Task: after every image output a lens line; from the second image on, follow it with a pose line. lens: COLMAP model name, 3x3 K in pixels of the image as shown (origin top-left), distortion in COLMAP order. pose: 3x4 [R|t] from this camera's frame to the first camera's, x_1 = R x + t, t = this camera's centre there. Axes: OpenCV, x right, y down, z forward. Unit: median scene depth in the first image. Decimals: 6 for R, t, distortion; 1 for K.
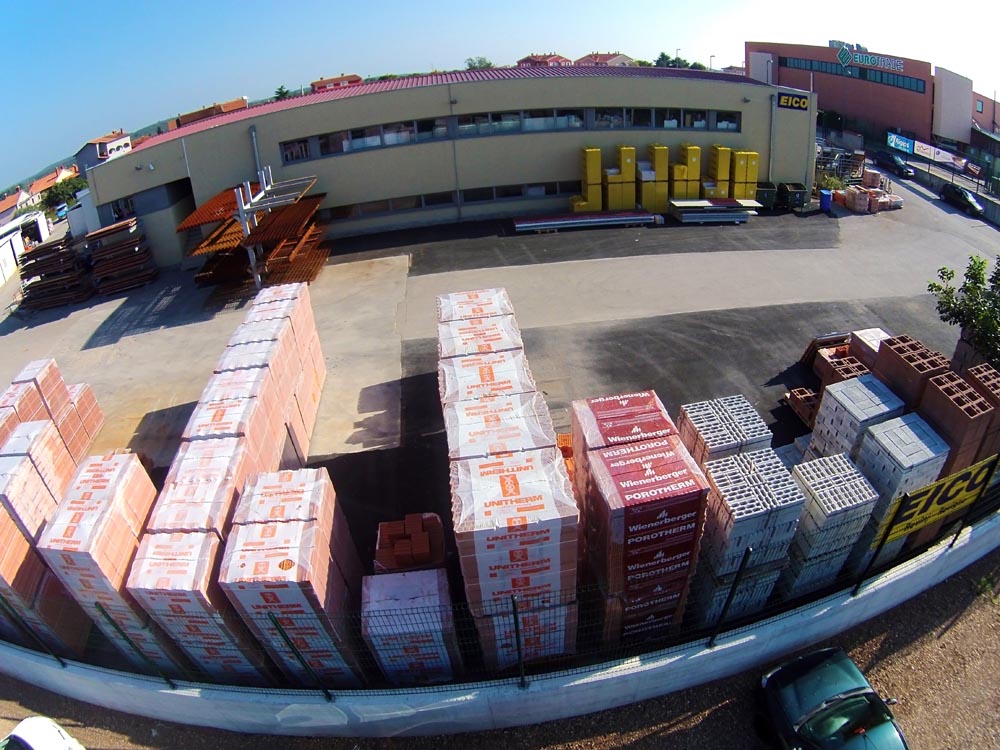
lens RADIAL K [[558.5, 0, 505.5], [0, 558.5, 373.7], [0, 0, 1]] dist [-0.333586, 0.069148]
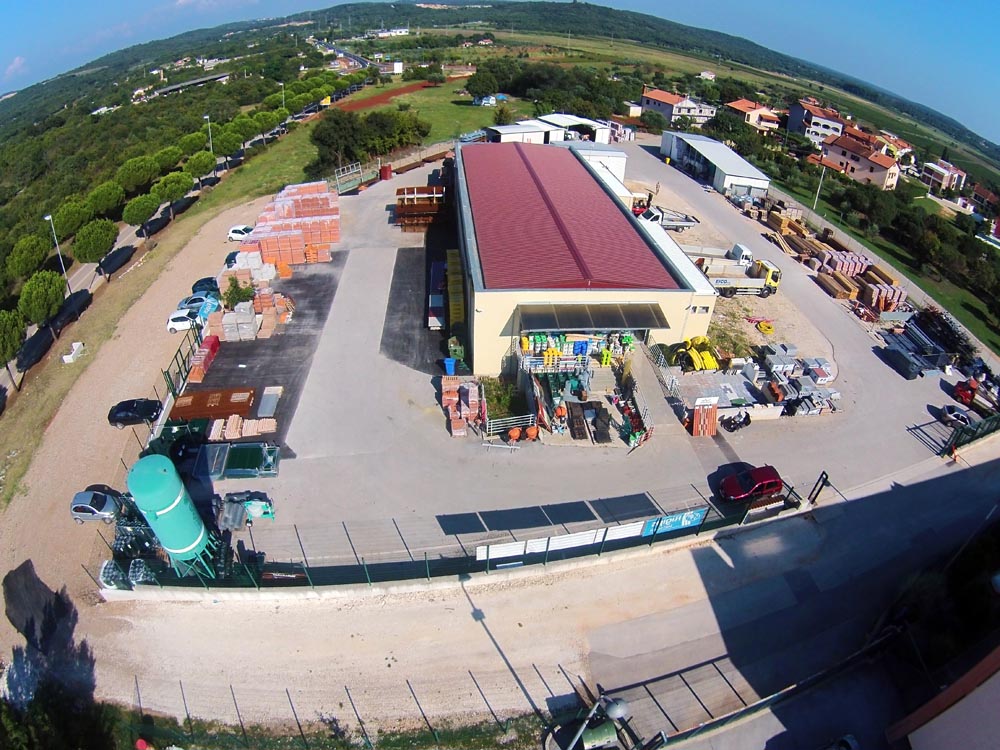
lens RADIAL K [[558.5, 0, 509.3], [0, 558.5, 365.0], [0, 0, 1]] dist [-0.333586, 0.069148]
pose [[-0.001820, 0.642144, -0.766582, 2.569390], [-0.576324, 0.625794, 0.525579, -1.756210], [0.817220, 0.442755, 0.368944, 0.803991]]
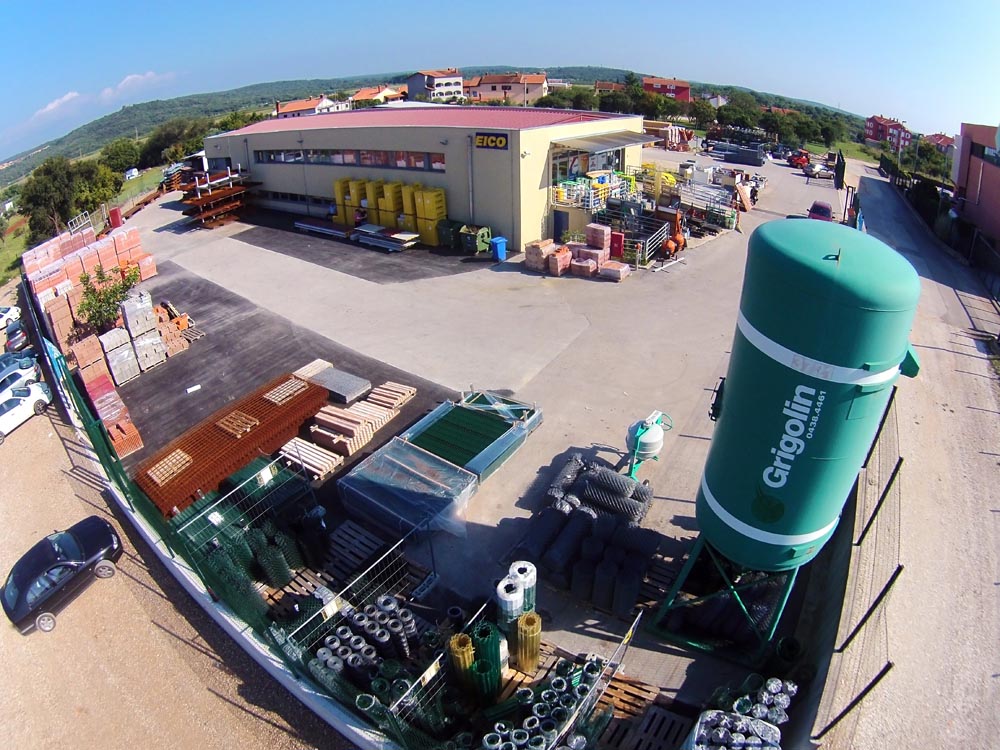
lens RADIAL K [[558.5, 0, 500.9], [0, 558.5, 371.2], [0, 0, 1]] dist [-0.333586, 0.069148]
pose [[0.710880, 0.402531, -0.576730, 1.977034], [-0.393419, 0.907314, 0.148334, -0.441189], [0.582985, 0.121449, 0.803355, 0.225270]]
